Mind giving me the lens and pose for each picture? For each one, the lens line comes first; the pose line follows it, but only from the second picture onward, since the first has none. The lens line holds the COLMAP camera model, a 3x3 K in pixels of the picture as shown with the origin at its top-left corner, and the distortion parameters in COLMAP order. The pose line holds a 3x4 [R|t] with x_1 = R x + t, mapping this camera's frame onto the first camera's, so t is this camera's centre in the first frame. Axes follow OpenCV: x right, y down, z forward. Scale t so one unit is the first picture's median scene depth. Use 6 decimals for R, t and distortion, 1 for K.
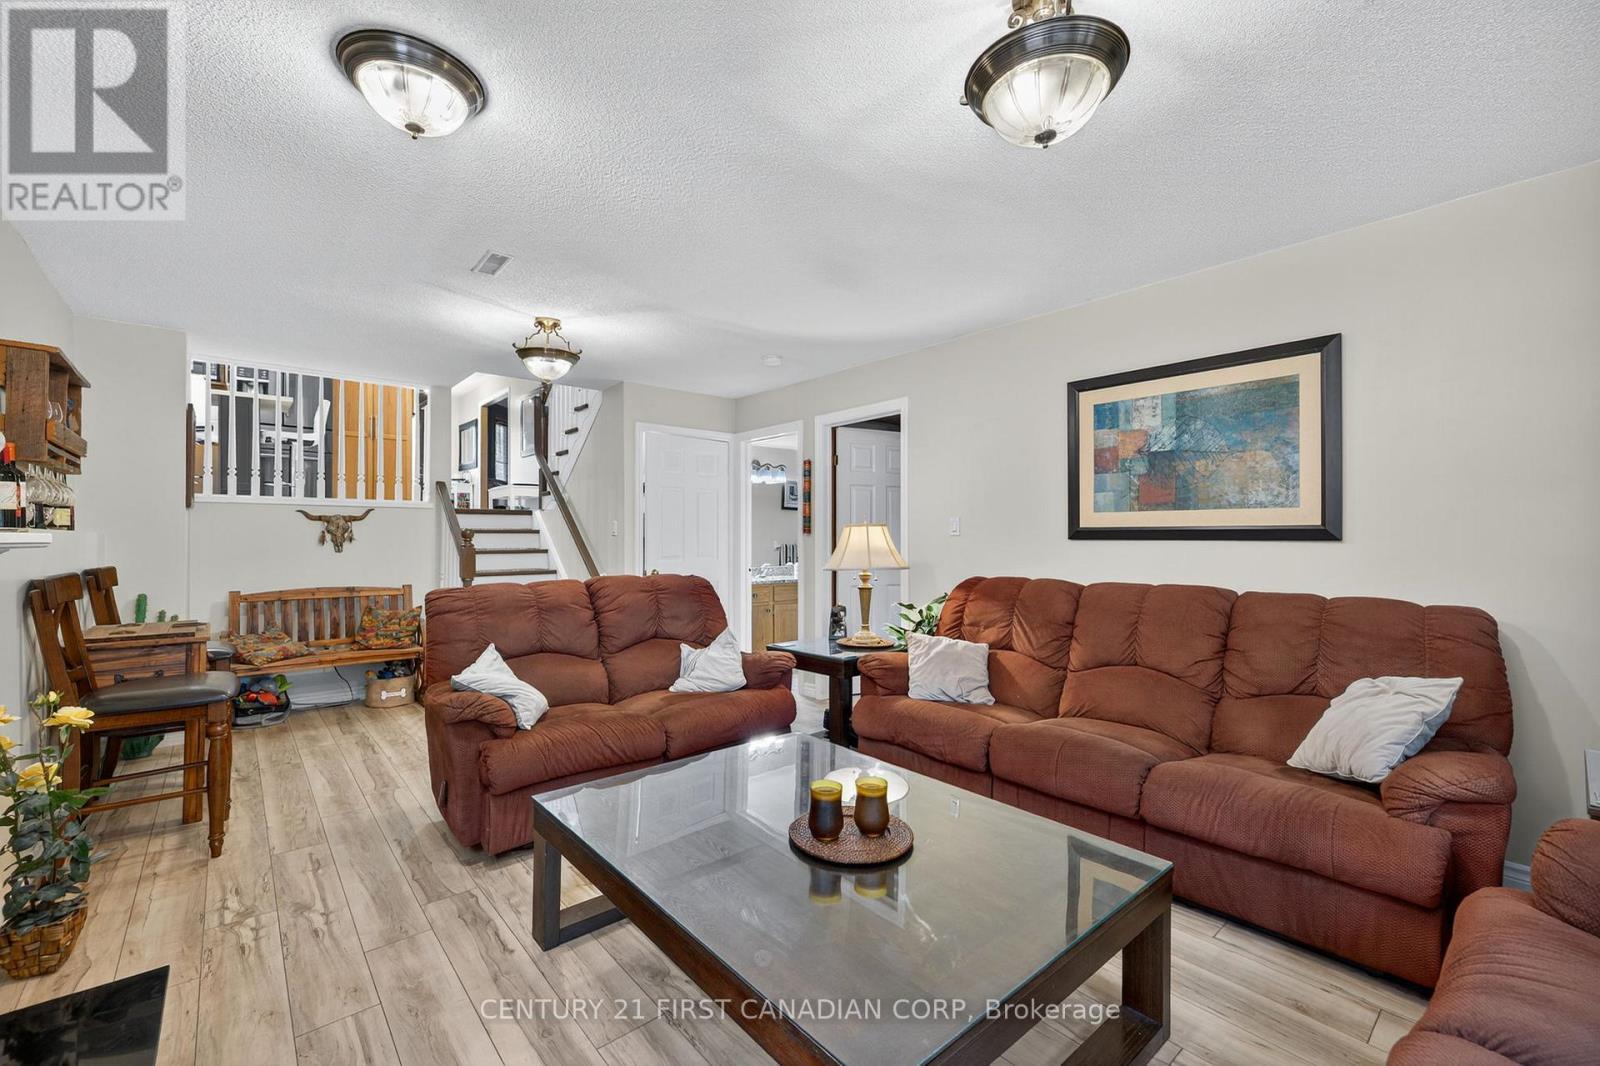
lens RADIAL K [[670.3, 0, 796.8], [0, 670.3, 544.1], [0, 0, 1]] dist [0.000188, -0.000206]
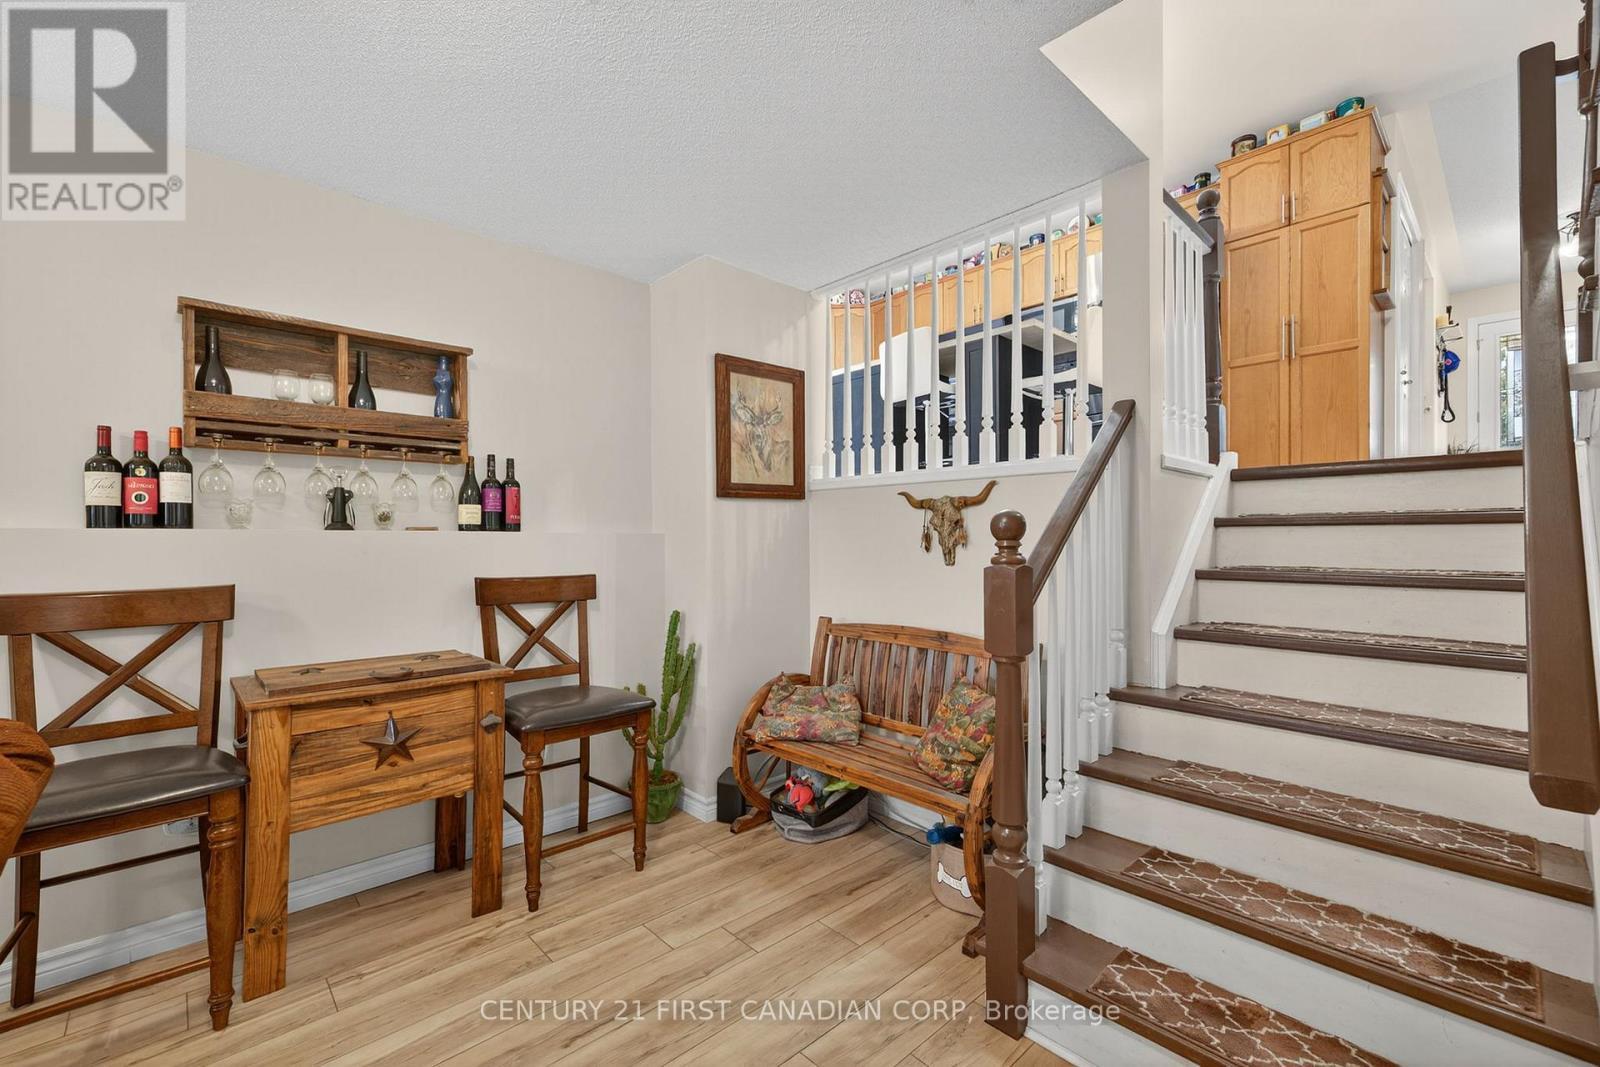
lens RADIAL K [[674.1, 0, 800.0], [0, 674.1, 533.5], [0, 0, 1]] dist [0.002599, 0.000409]
pose [[0.046329, -0.012966, -0.998842, -0.143587], [-0.007563, 0.999883, -0.013330, -0.005356], [0.998898, 0.008172, 0.046226, 0.860463]]
